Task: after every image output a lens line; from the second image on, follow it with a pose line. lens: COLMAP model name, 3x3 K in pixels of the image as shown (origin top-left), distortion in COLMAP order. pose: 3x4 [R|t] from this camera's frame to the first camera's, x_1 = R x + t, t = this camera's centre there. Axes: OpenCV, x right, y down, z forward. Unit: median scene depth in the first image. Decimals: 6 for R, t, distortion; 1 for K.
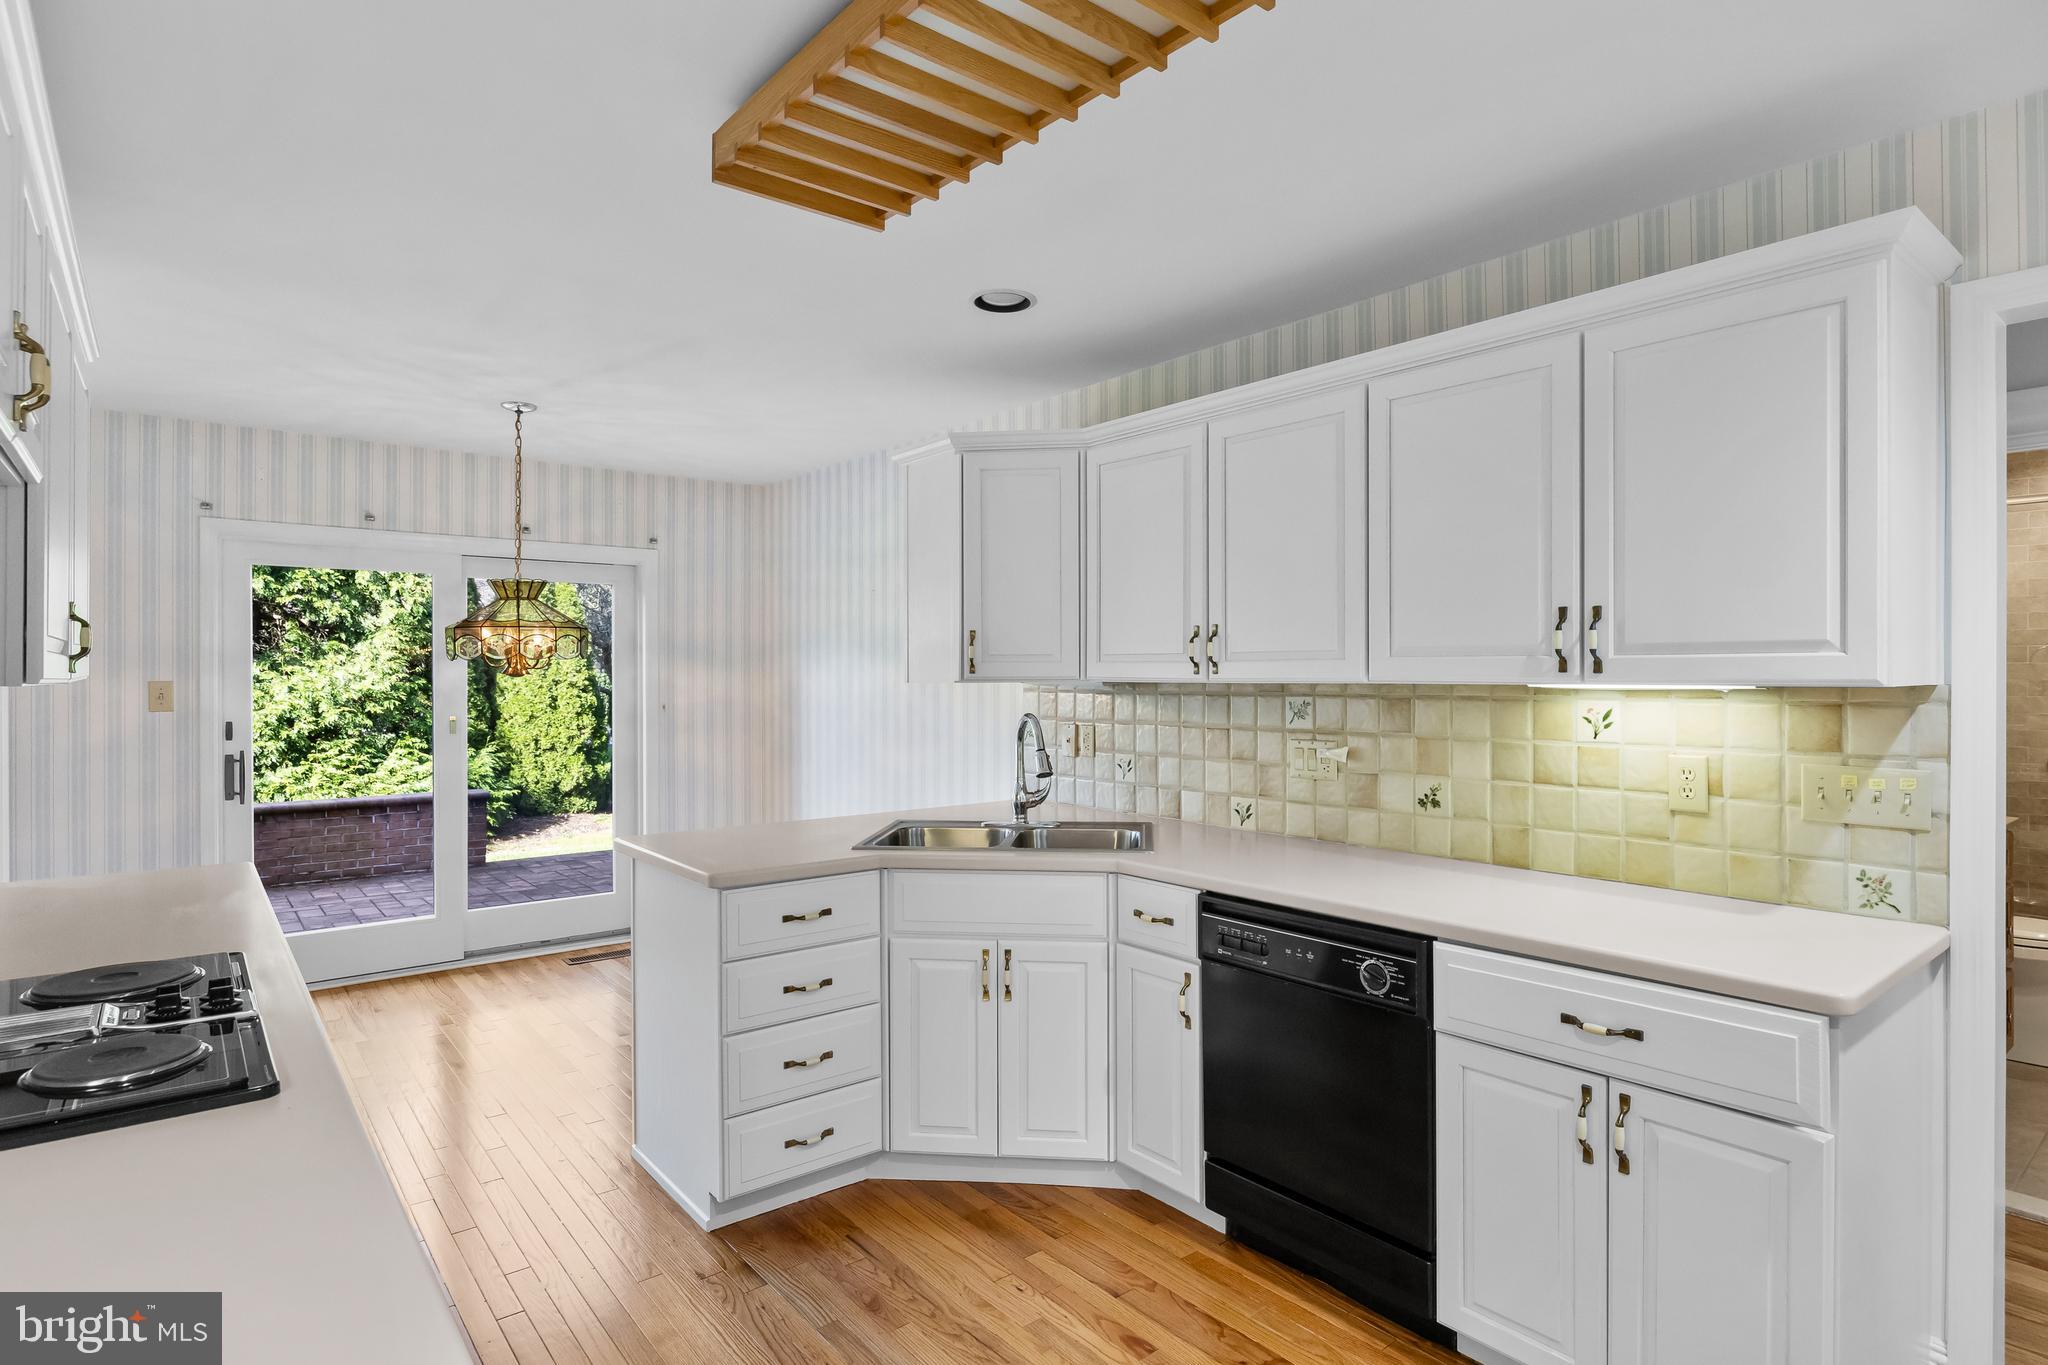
lens RADIAL K [[1081.2, 0, 1079.2], [0, 1081.2, 686.4], [0, 0, 1]] dist [-0.008199, 0.000320]
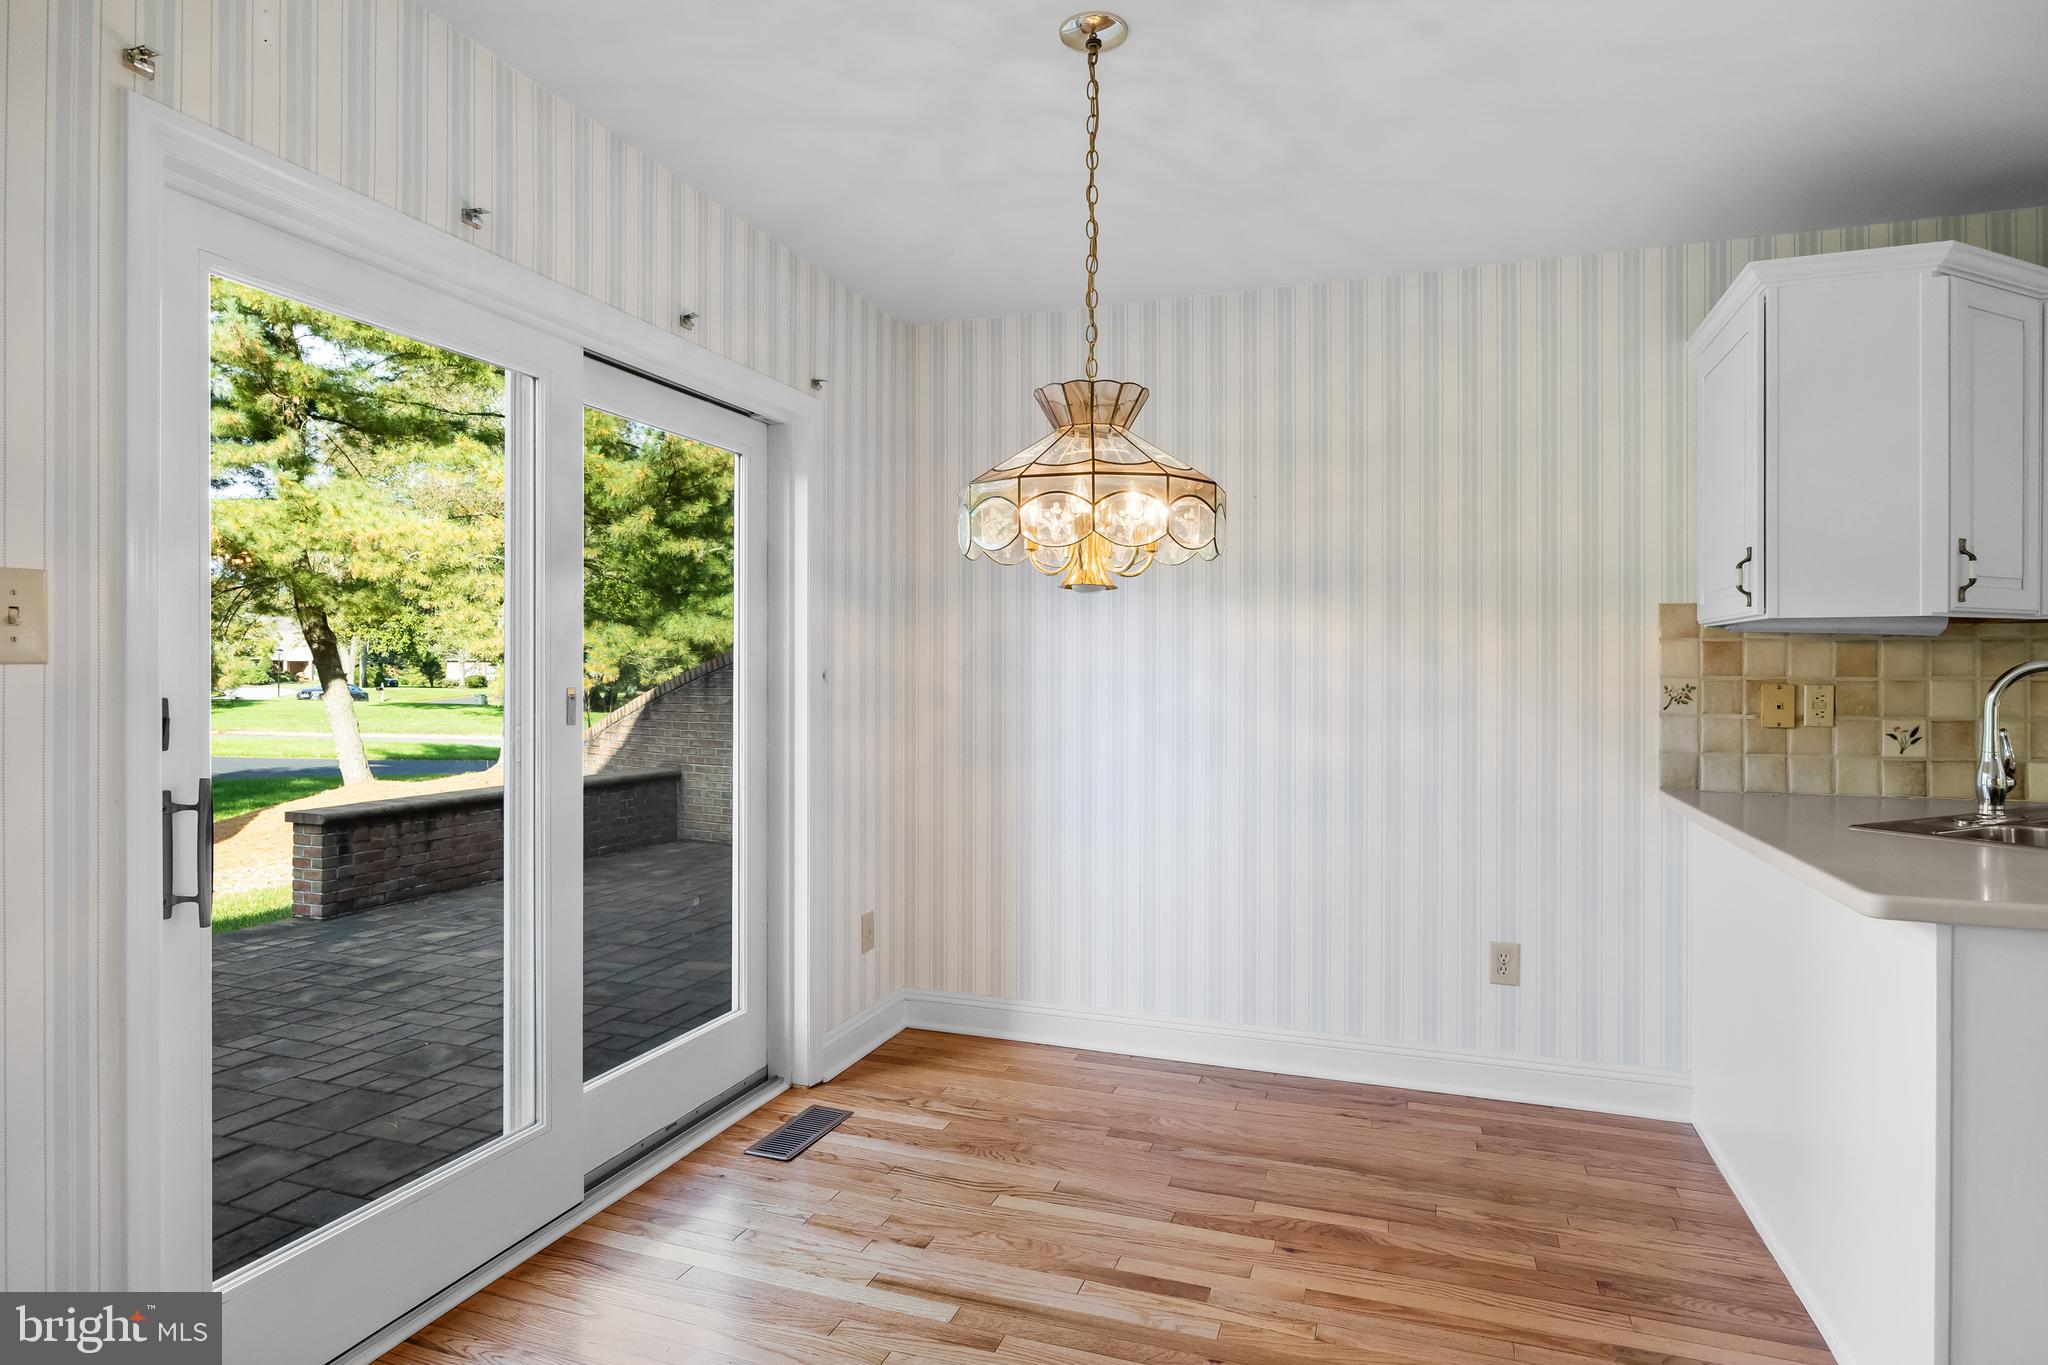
lens RADIAL K [[1081.2, 0, 1030.3], [0, 1081.2, 676.6], [0, 0, 1]] dist [-0.008199, 0.000320]
pose [[0.861484, 0.000587, 0.507785, -0.681554], [0.001809, 0.999989, -0.004225, 0.026575], [-0.507782, 0.004558, 0.861473, 0.519172]]
